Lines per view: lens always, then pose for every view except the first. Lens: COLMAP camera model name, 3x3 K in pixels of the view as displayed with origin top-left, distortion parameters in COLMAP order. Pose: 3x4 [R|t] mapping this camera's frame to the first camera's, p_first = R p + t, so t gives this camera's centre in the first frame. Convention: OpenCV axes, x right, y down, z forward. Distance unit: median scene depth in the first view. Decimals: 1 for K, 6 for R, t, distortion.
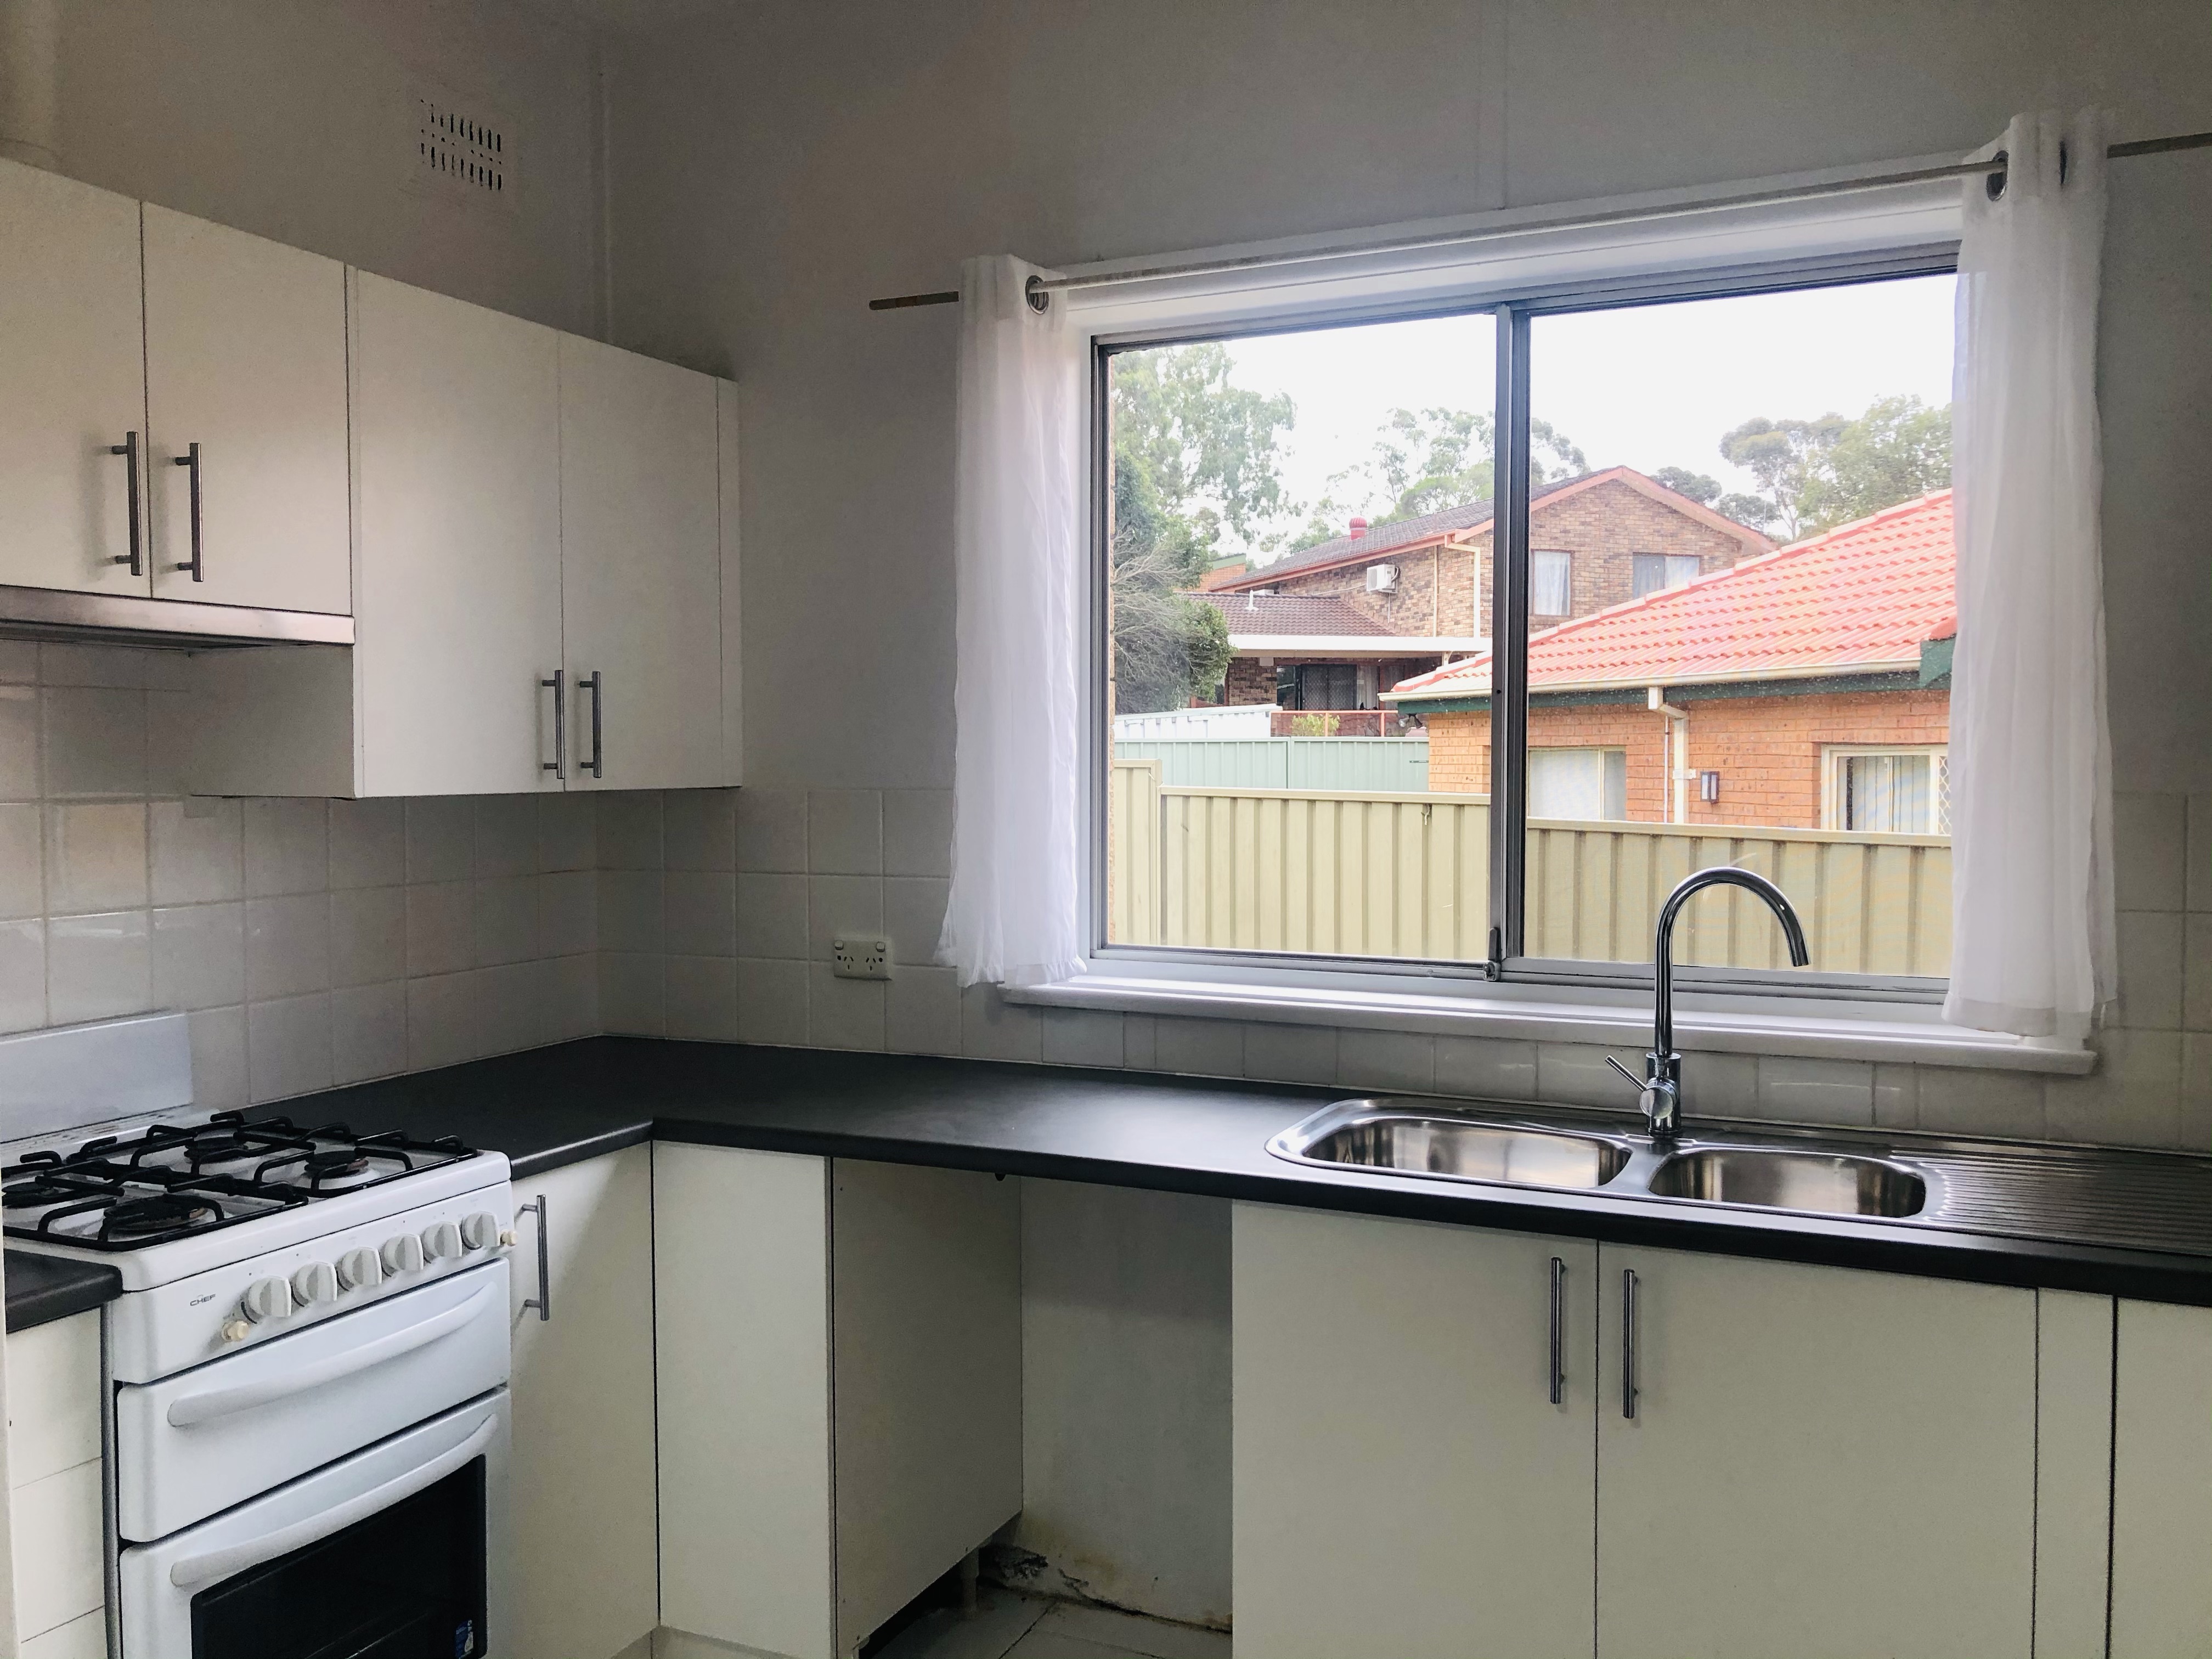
lens RADIAL K [[1811.3, 0, 1110.5], [0, 1811.3, 788.8], [0, 0, 1]] dist [0.000378, 0.001607]
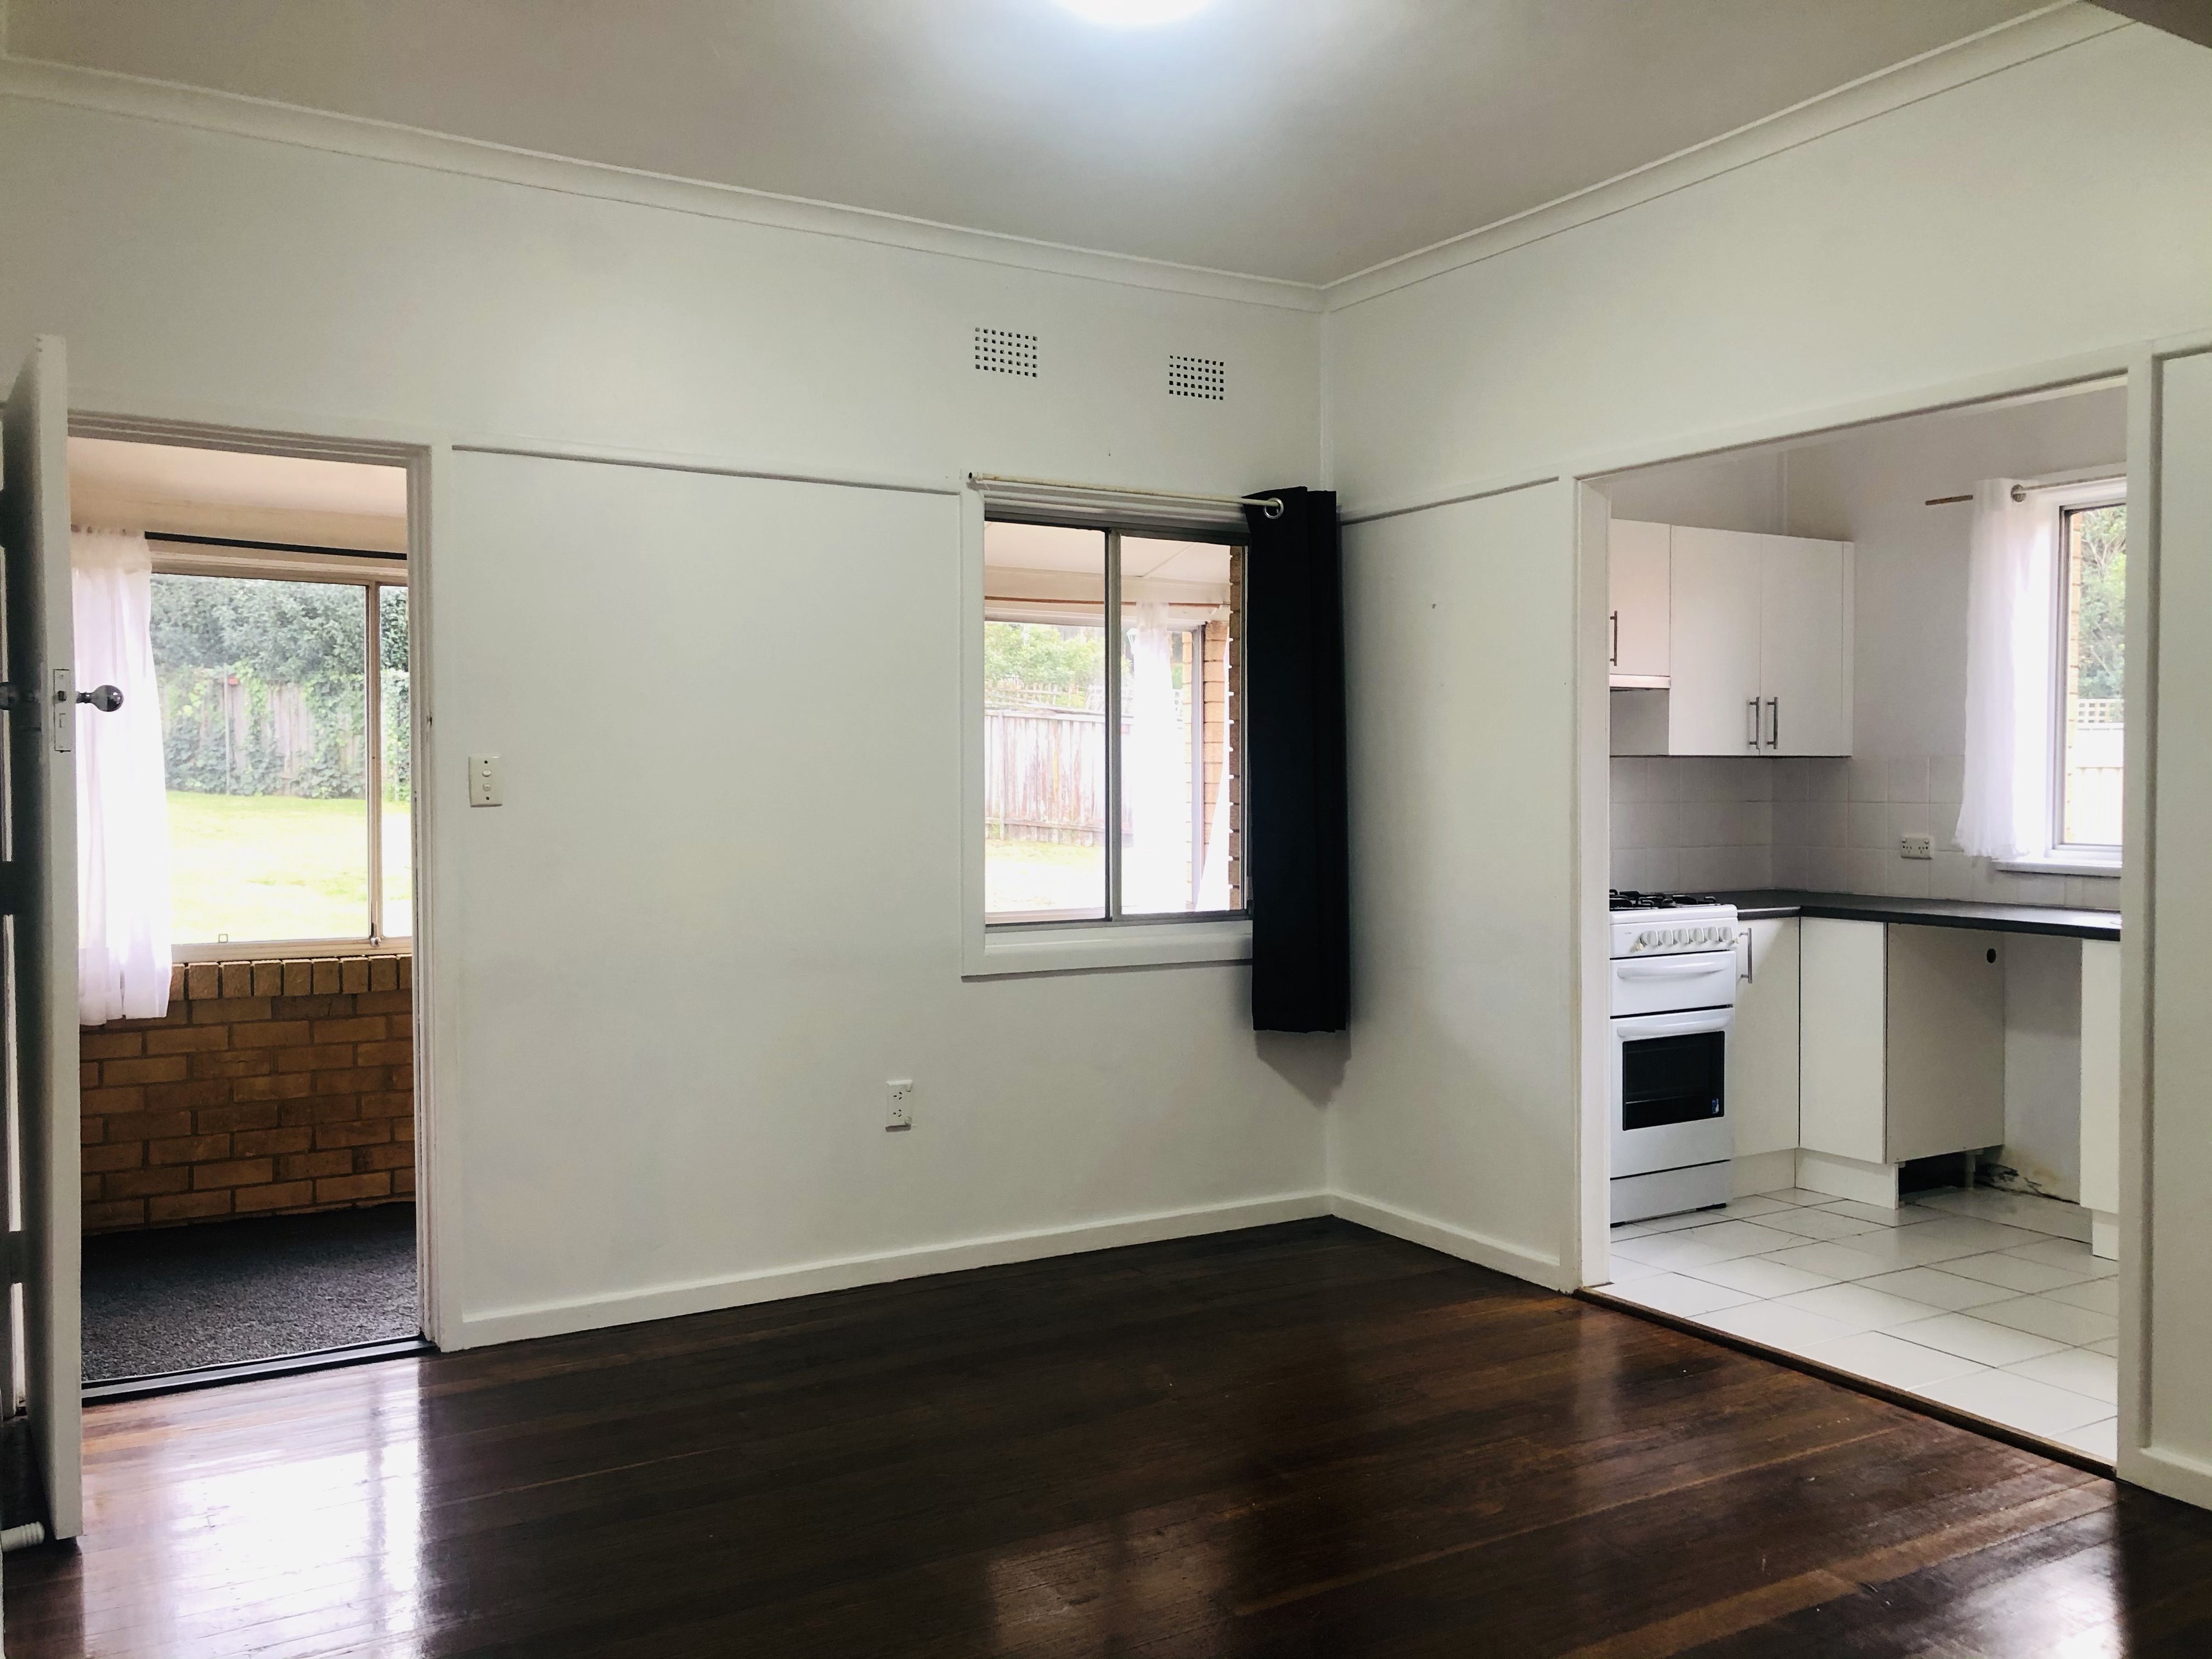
lens RADIAL K [[1811.3, 0, 1110.5], [0, 1811.3, 788.8], [0, 0, 1]] dist [0.000378, 0.001607]
pose [[0.820031, 0.009176, -0.572246, 0.284538], [-0.017555, 0.999804, -0.009123, 0.073072], [0.572050, 0.017527, 0.820031, -1.153660]]
